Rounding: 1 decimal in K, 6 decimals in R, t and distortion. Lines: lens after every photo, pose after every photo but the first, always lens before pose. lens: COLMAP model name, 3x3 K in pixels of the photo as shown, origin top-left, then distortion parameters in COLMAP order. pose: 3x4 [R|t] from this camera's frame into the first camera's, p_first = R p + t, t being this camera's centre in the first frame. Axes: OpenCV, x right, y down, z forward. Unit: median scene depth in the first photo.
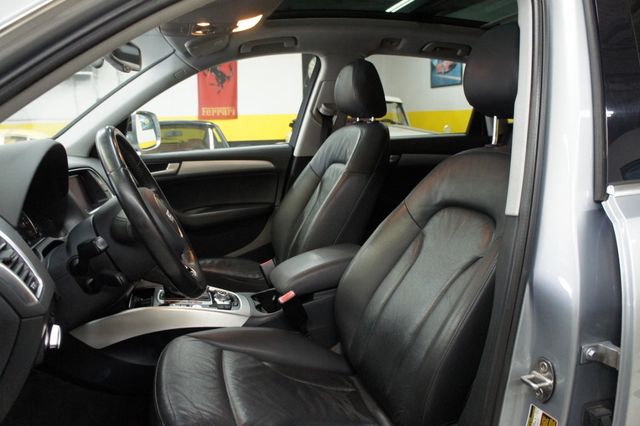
lens RADIAL K [[509.2, 0, 321.1], [0, 509.2, 210.1], [0, 0, 1]] dist [-0.180581, 0.134426]
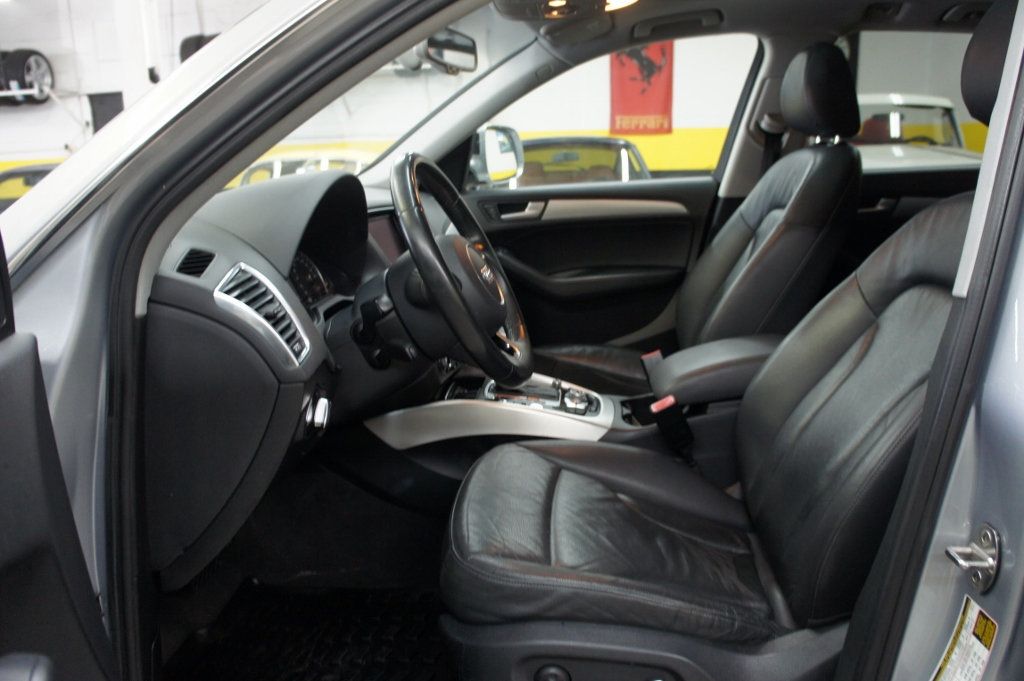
lens RADIAL K [[814.6, 0, 509.2], [0, 814.6, 336.7], [0, 0, 1]] dist [-0.180581, 0.134426]
pose [[0.931892, 0.071587, -0.355602, 0.115381], [-0.046579, 0.995833, 0.078409, 0.005586], [0.359733, -0.056505, 0.931343, -0.076947]]
